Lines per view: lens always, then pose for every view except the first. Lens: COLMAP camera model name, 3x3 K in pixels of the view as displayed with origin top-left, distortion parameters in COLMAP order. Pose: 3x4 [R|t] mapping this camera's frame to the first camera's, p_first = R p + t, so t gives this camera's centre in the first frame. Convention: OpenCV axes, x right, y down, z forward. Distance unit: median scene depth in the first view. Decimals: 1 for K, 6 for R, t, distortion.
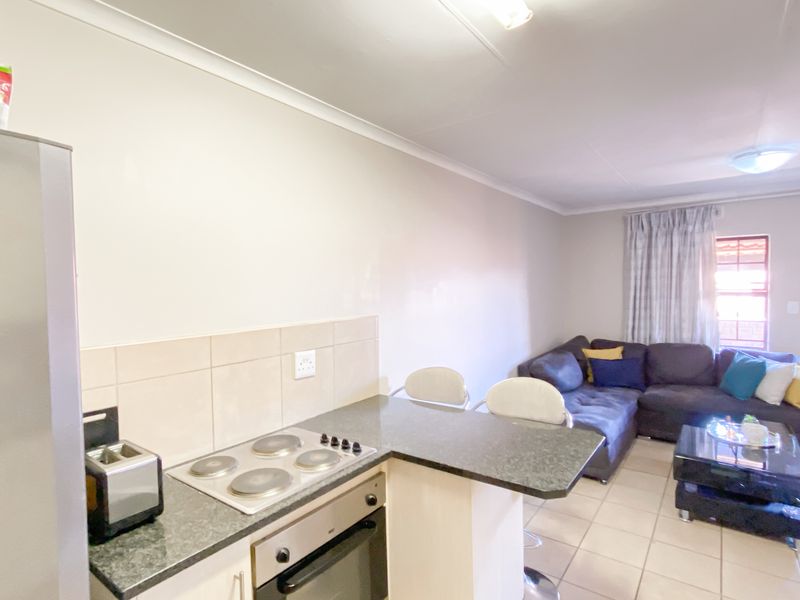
lens RADIAL K [[436.2, 0, 398.6], [0, 436.2, 295.4], [0, 0, 1]] dist [-0.003693, -0.002554]
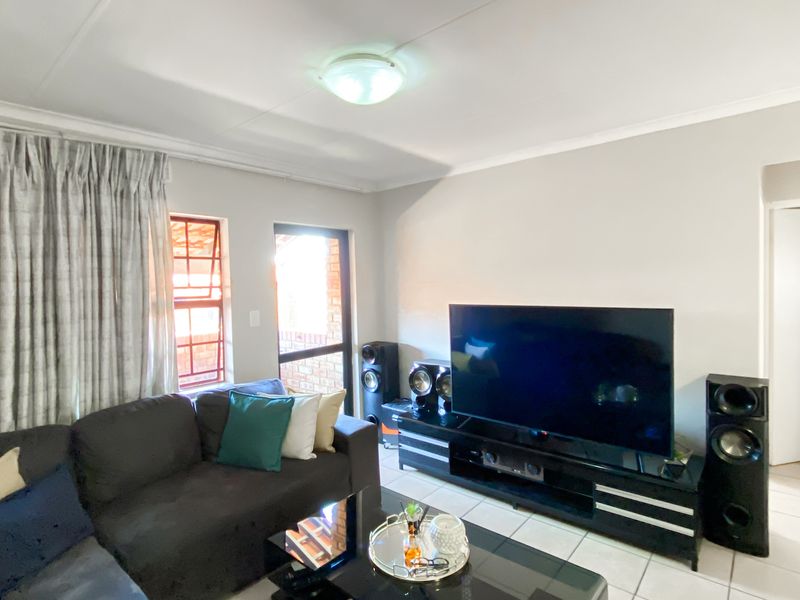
lens RADIAL K [[436.2, 0, 398.6], [0, 436.2, 295.4], [0, 0, 1]] dist [-0.003693, -0.002554]
pose [[0.071049, -0.019884, 0.997275, 0.148438], [0.050528, 0.998589, 0.016311, -0.010978], [-0.996192, 0.049232, 0.071954, 0.633939]]
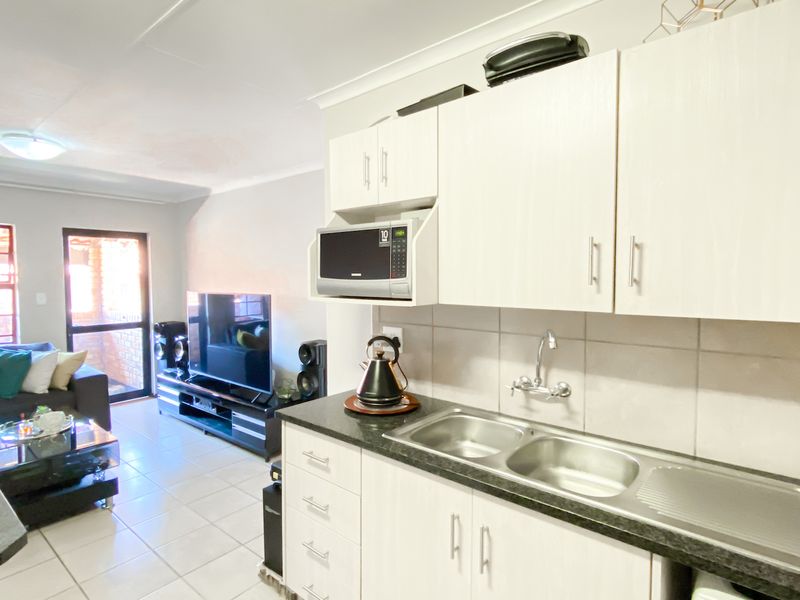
lens RADIAL K [[436.2, 0, 398.6], [0, 436.2, 295.4], [0, 0, 1]] dist [-0.003693, -0.002554]
pose [[0.035943, -0.028926, 0.998935, -0.087339], [0.029666, 0.999171, 0.027866, 0.015515], [-0.998913, 0.028632, 0.036771, 0.102346]]
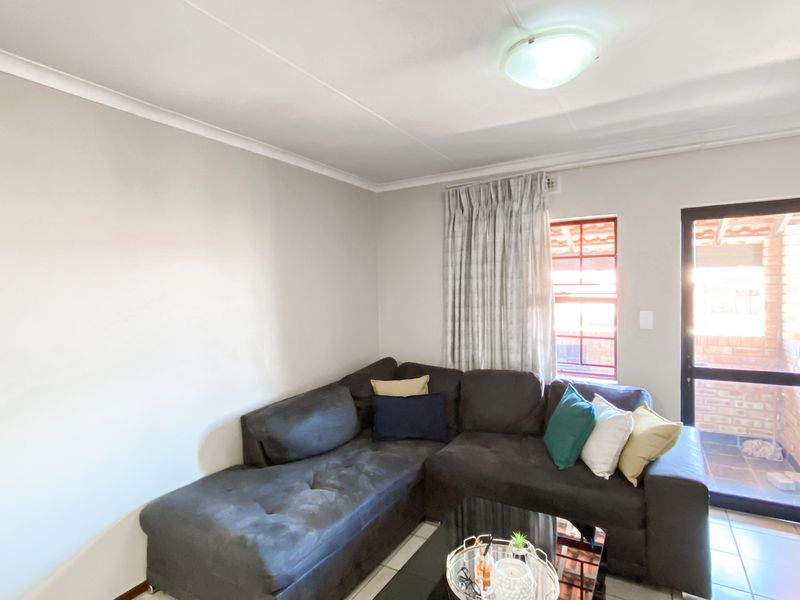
lens RADIAL K [[436.2, 0, 398.6], [0, 436.2, 295.4], [0, 0, 1]] dist [-0.003693, -0.002554]
pose [[0.993815, -0.004106, 0.110976, 0.401742], [0.004783, 0.999972, -0.005830, -0.007474], [-0.110949, 0.006325, 0.993806, 0.322535]]
